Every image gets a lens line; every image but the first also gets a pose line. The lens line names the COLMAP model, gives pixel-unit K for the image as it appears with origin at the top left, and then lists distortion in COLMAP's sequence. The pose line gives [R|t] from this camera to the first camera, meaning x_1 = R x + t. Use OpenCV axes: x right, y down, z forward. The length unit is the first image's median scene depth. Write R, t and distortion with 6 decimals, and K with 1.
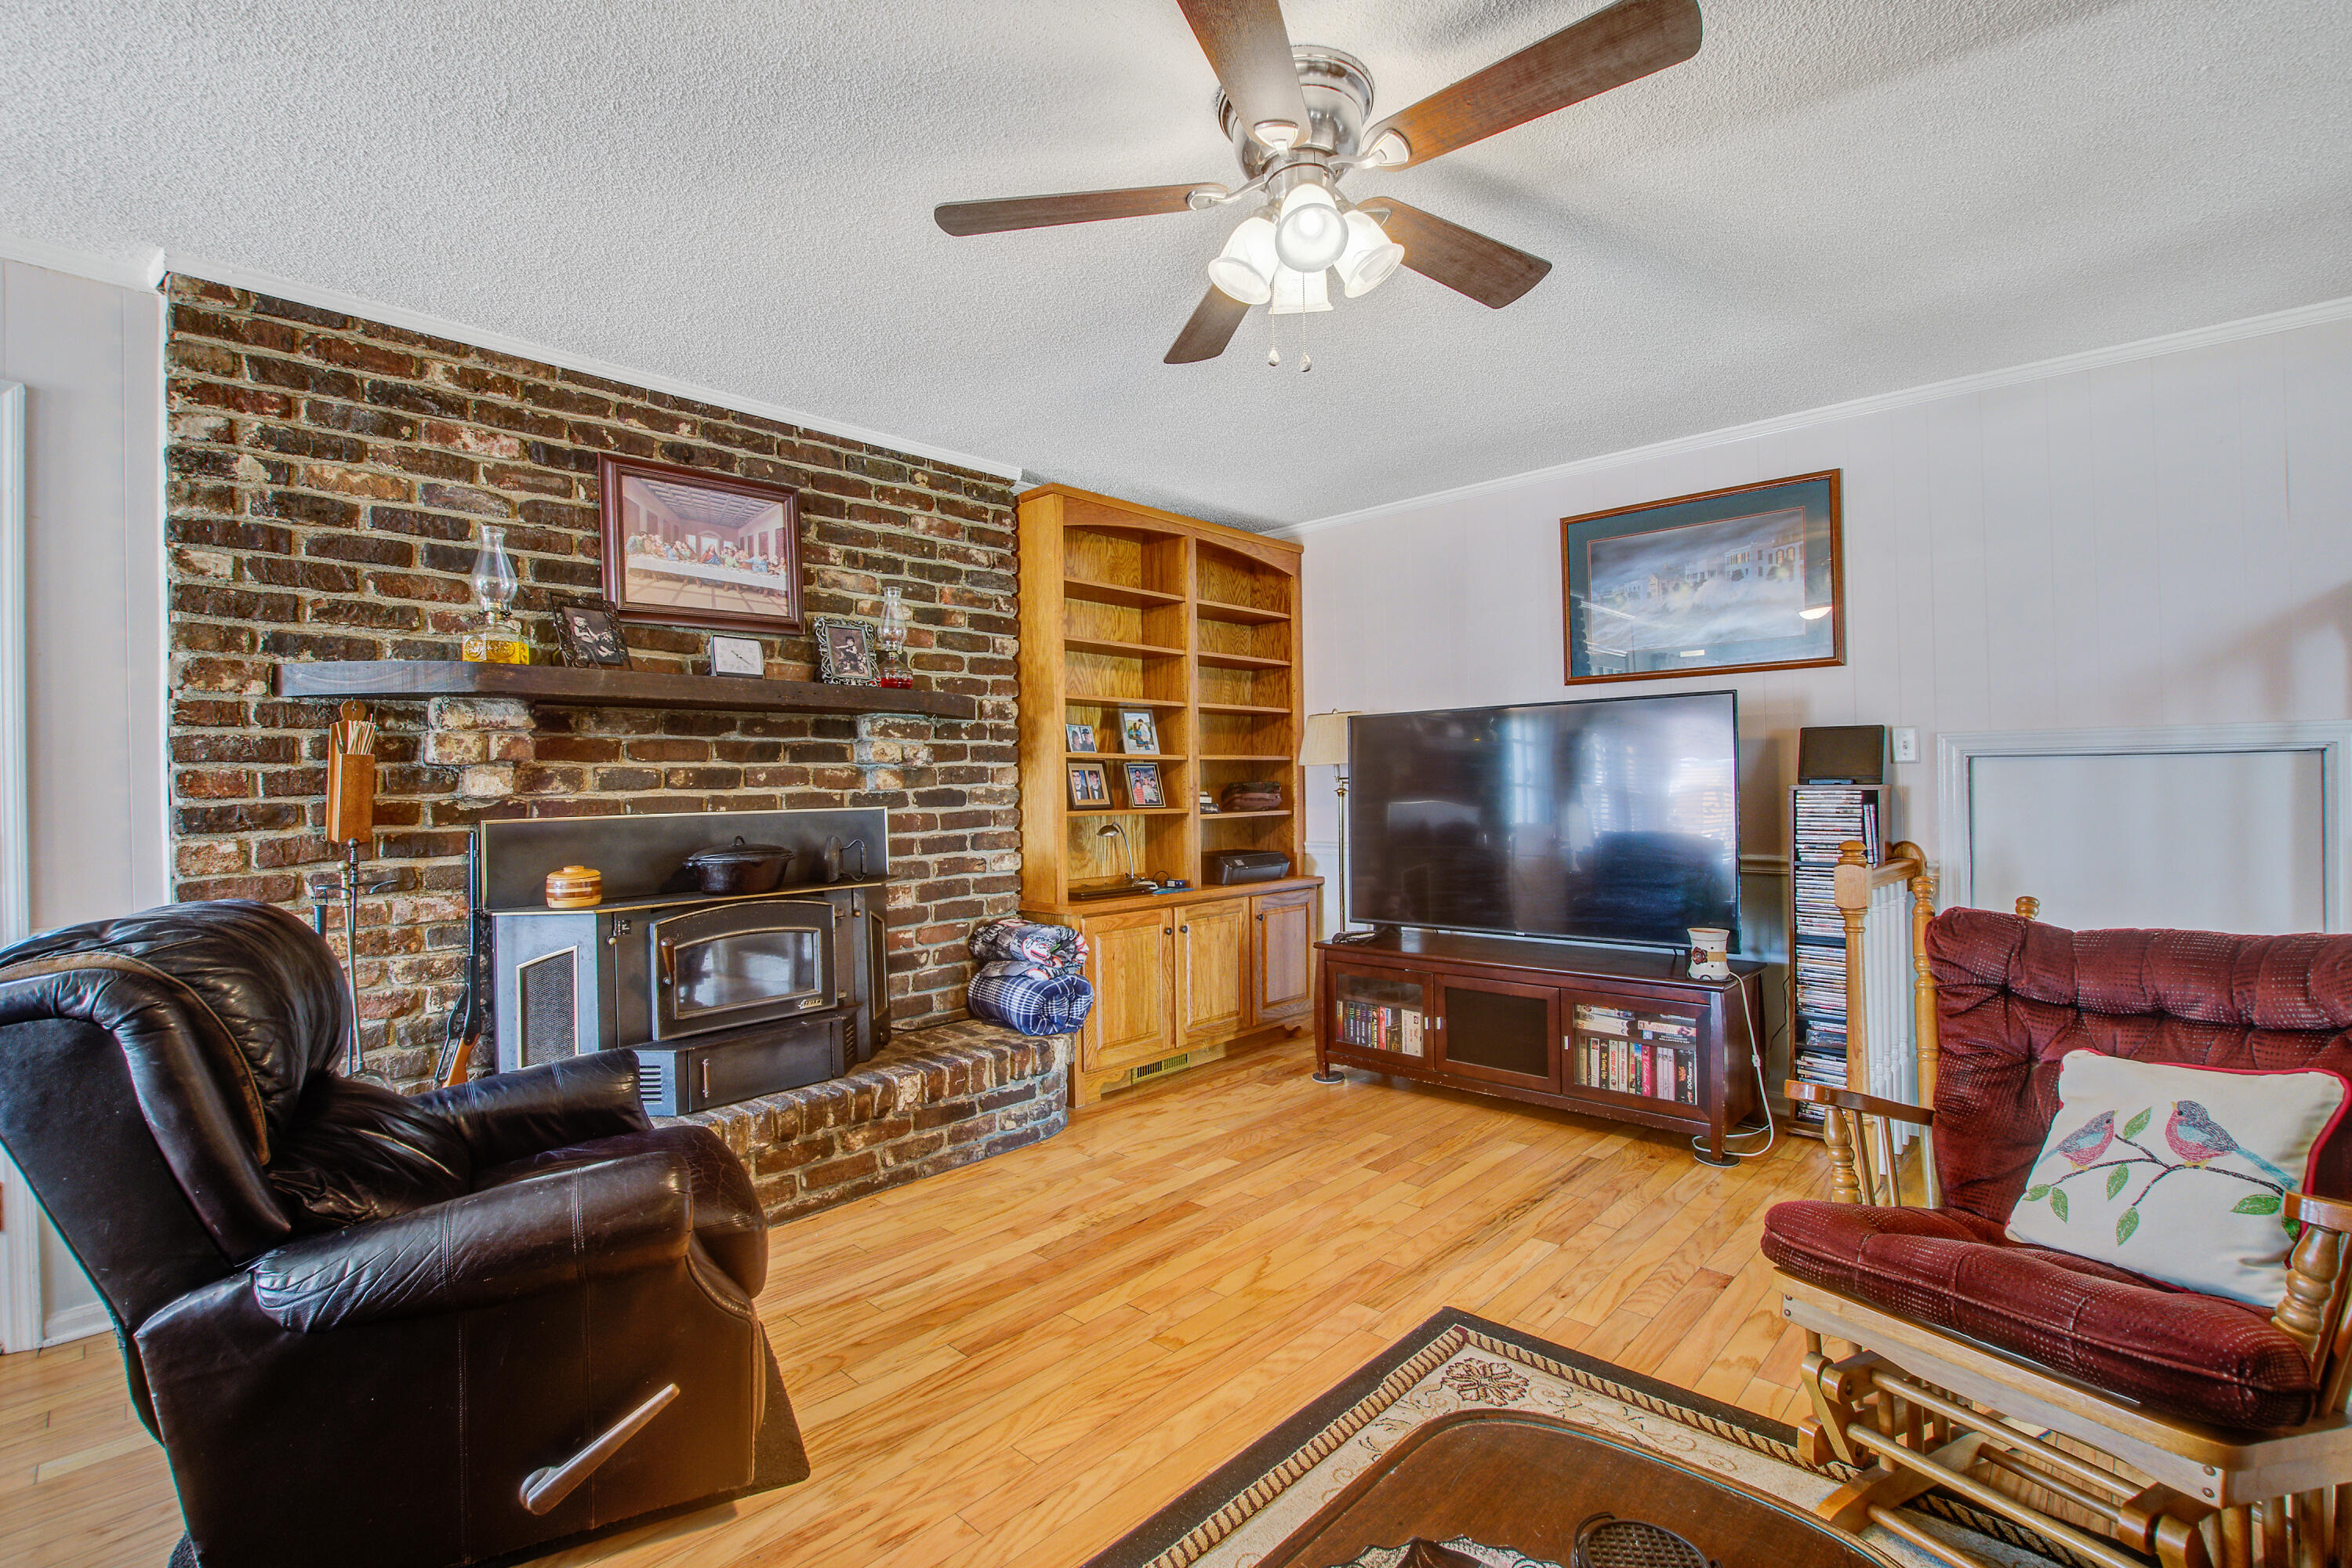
lens RADIAL K [[1071.5, 0, 1176.0], [0, 1071.5, 784.0], [0, 0, 1]] dist [-0.000114, 0.000029]
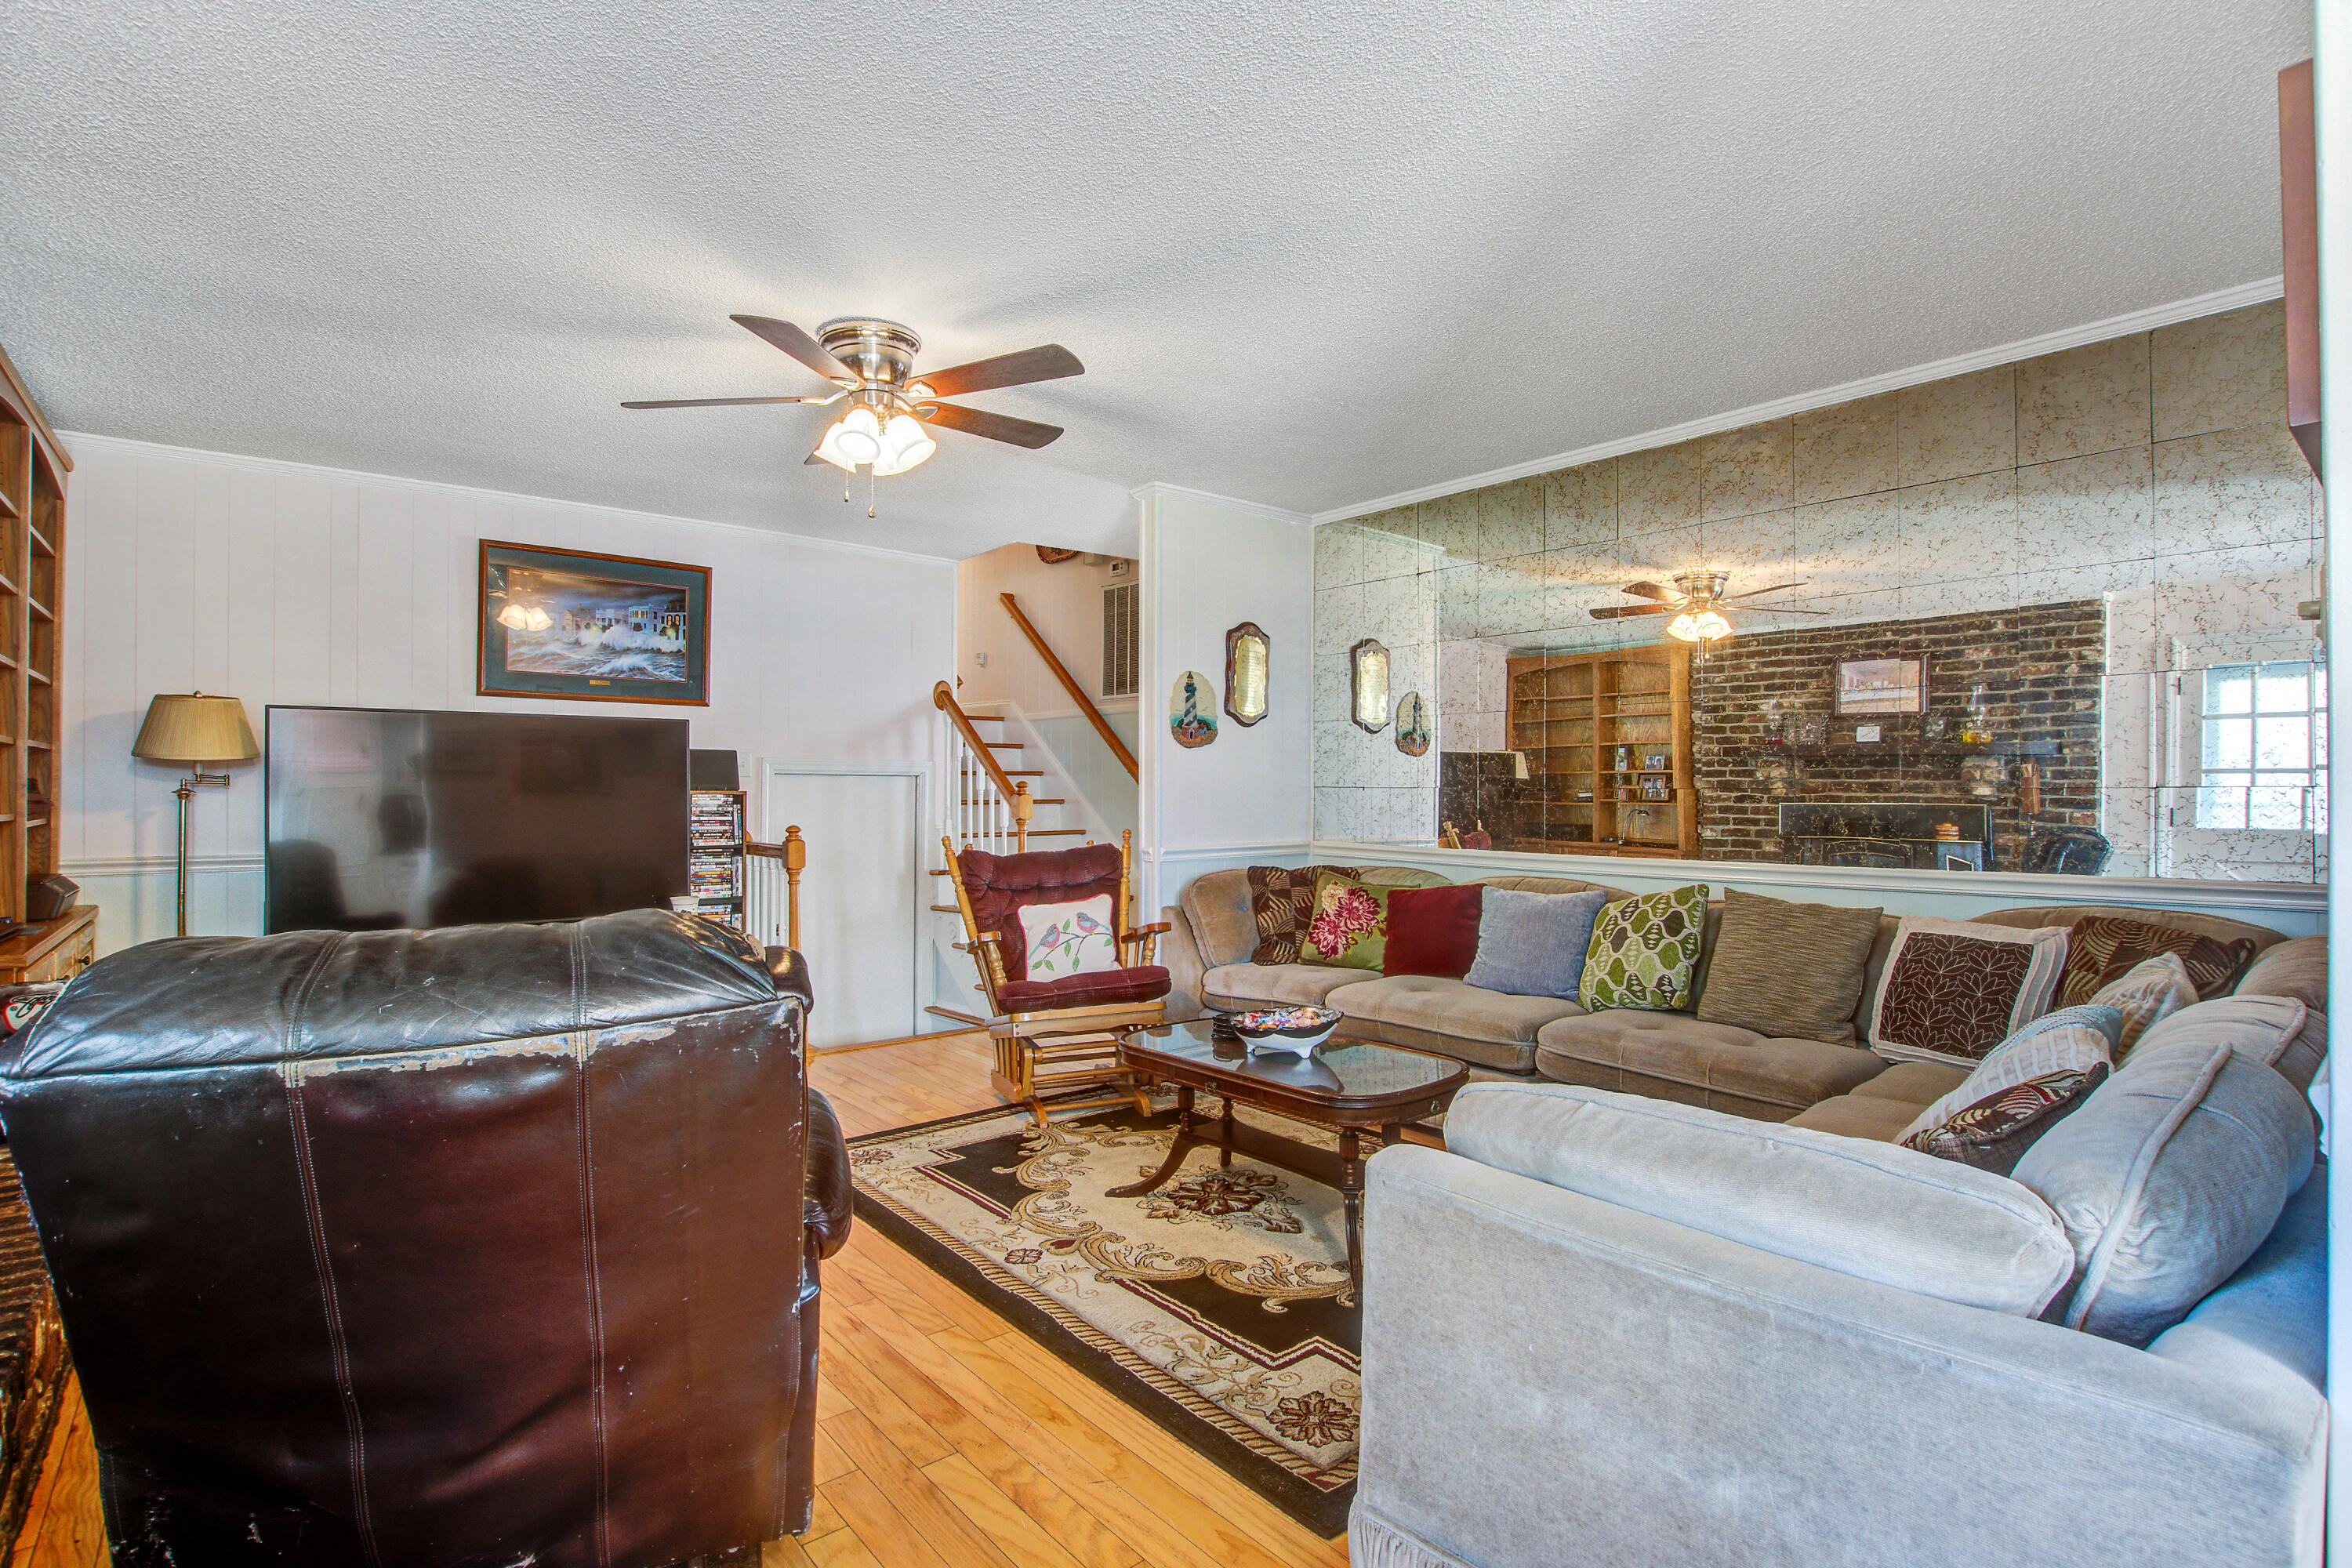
lens RADIAL K [[1166.7, 0, 1176.0], [0, 1166.7, 784.0], [0, 0, 1]] dist [-0.000037, -0.000019]
pose [[0.139434, 0.022181, 0.989983, -0.825595], [-0.005041, 0.999752, -0.021690, 0.022207], [-0.990219, -0.001966, 0.139511, 0.176498]]
